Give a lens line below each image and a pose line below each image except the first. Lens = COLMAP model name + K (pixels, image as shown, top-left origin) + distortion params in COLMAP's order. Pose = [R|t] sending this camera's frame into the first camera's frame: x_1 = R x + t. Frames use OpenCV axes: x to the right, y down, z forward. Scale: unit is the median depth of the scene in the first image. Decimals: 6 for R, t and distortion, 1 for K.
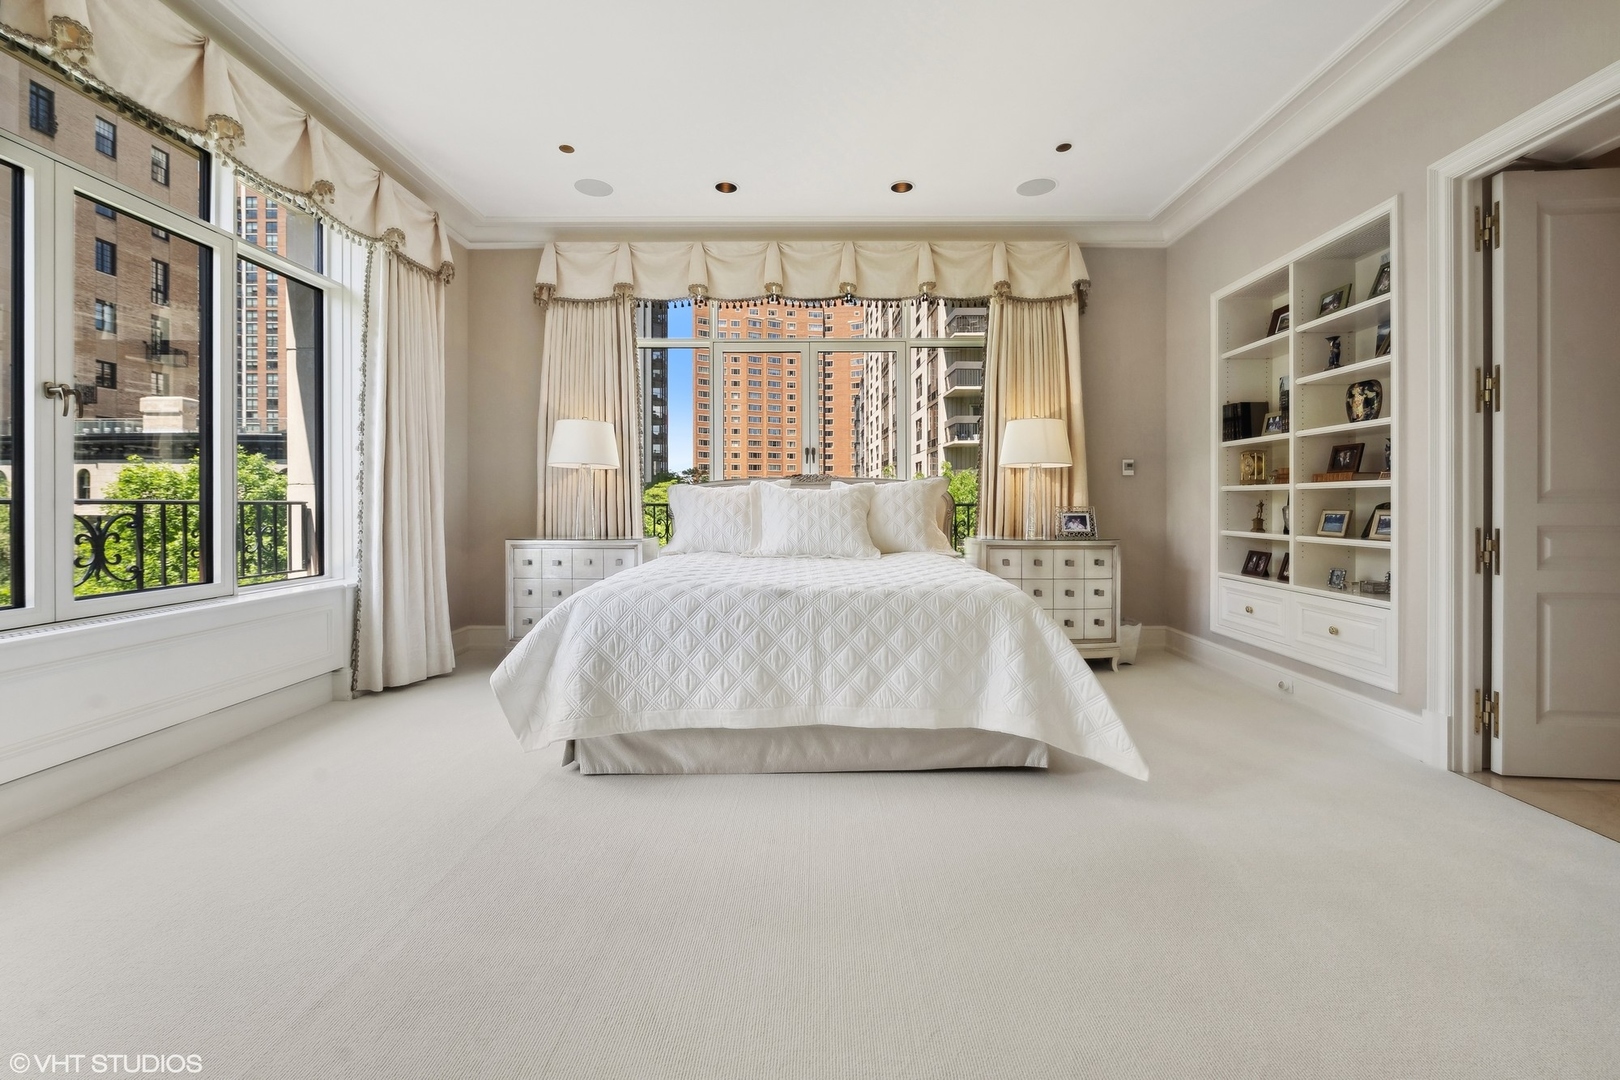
lens RADIAL K [[661.6, 0, 829.8], [0, 661.6, 503.1], [0, 0, 1]] dist [-0.000810, -0.000048]
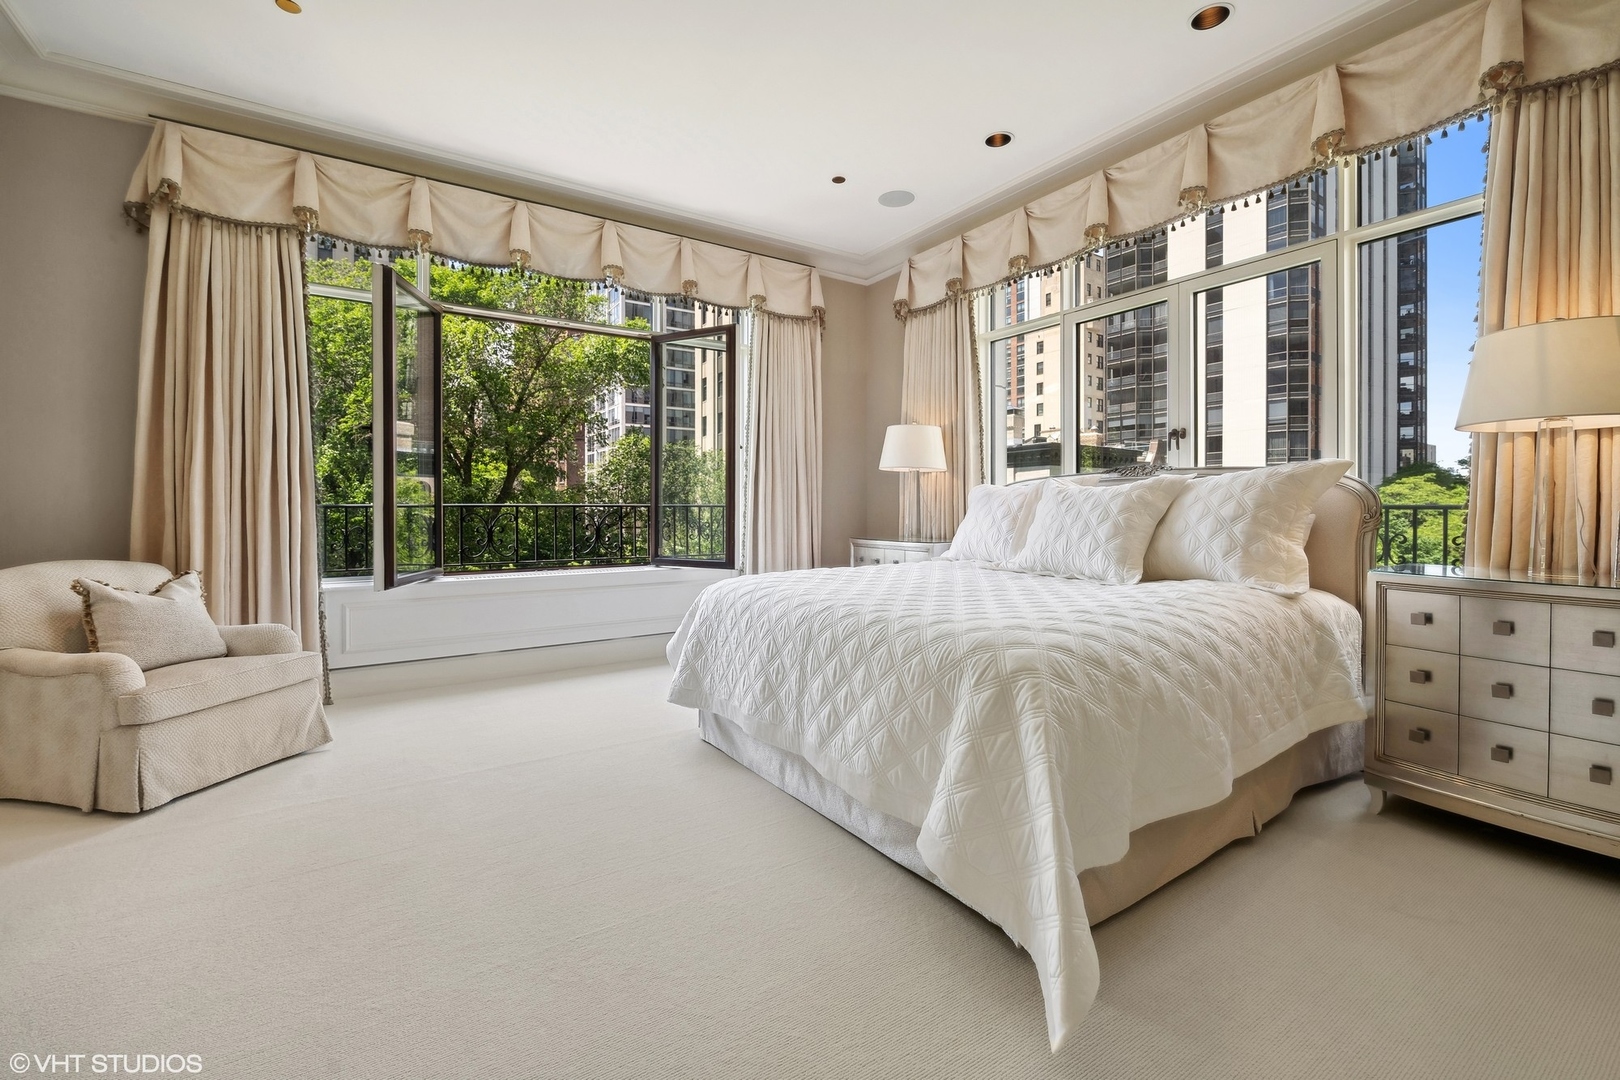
lens RADIAL K [[682.0, 0, 831.4], [0, 682.0, 507.6], [0, 0, 1]] dist [-0.003390, -0.000500]
pose [[0.551352, 0.000601, -0.834273, 0.430538], [0.002699, 0.999993, 0.002504, 0.000243], [0.834269, -0.003632, 0.551346, 0.300872]]
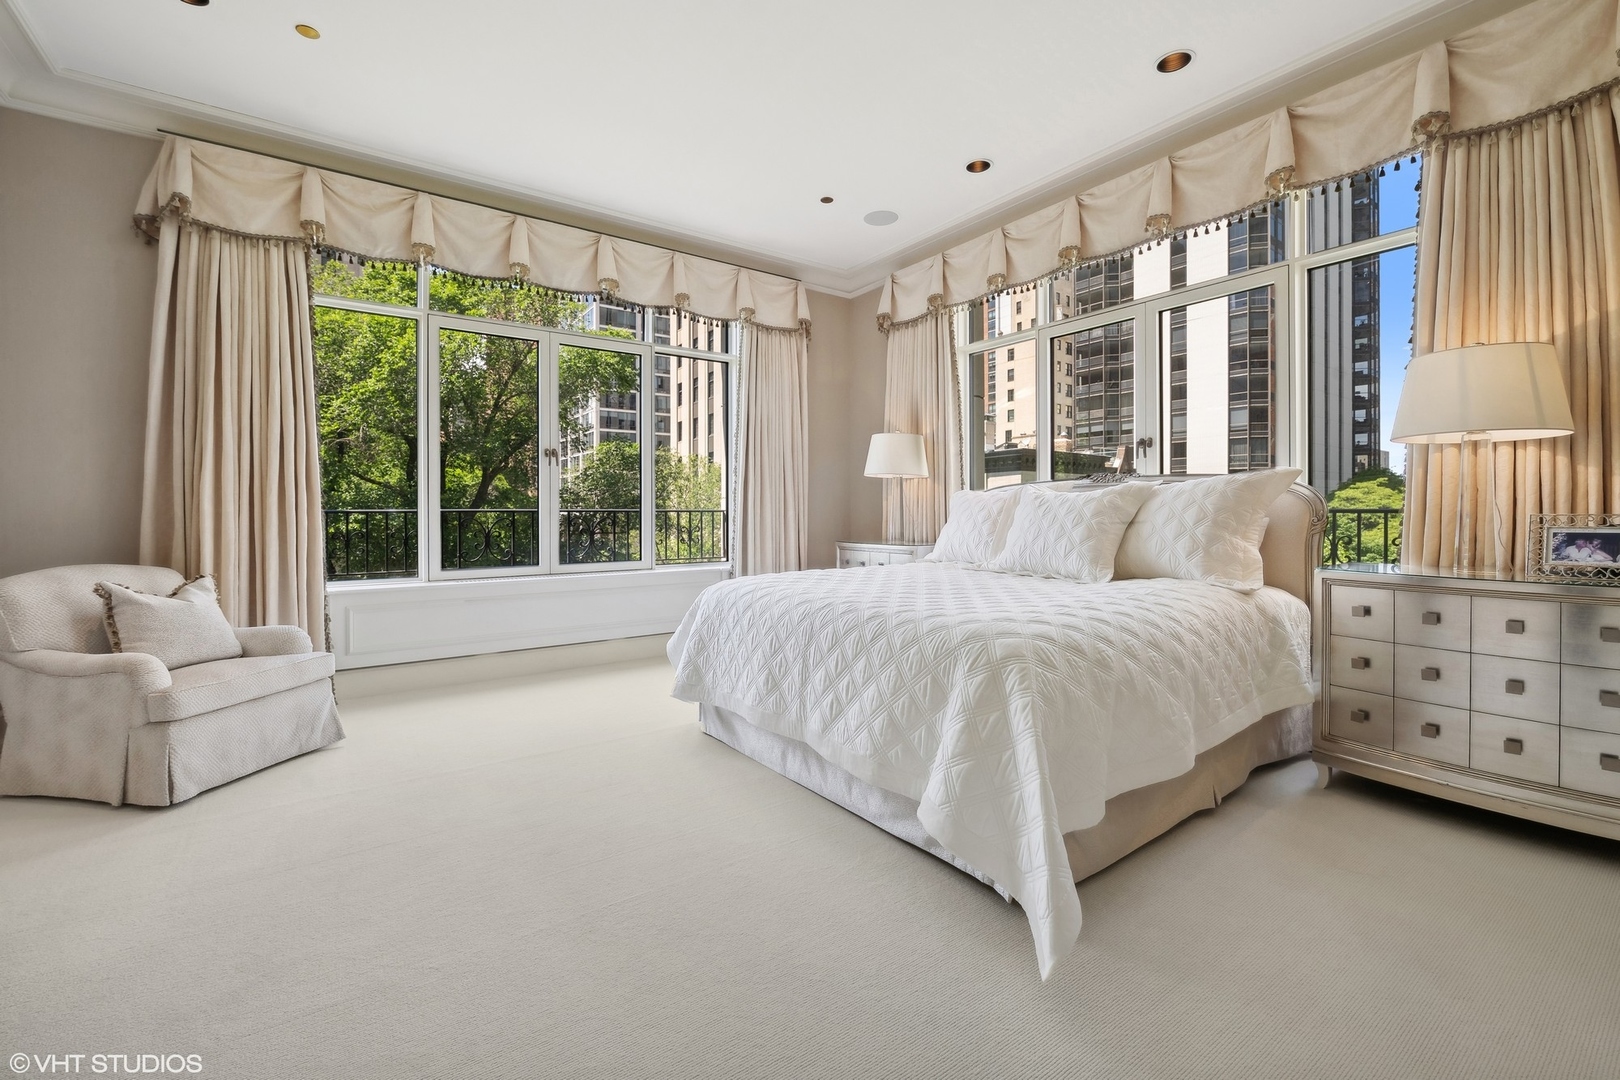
lens RADIAL K [[679.8, 0, 830.1], [0, 679.8, 510.1], [0, 0, 1]] dist [-0.001698, -0.000525]
pose [[0.582226, -0.002854, -0.813022, 0.452092], [0.003979, 0.999992, -0.000660, 0.000094], [0.813017, -0.002851, 0.582233, 0.260244]]
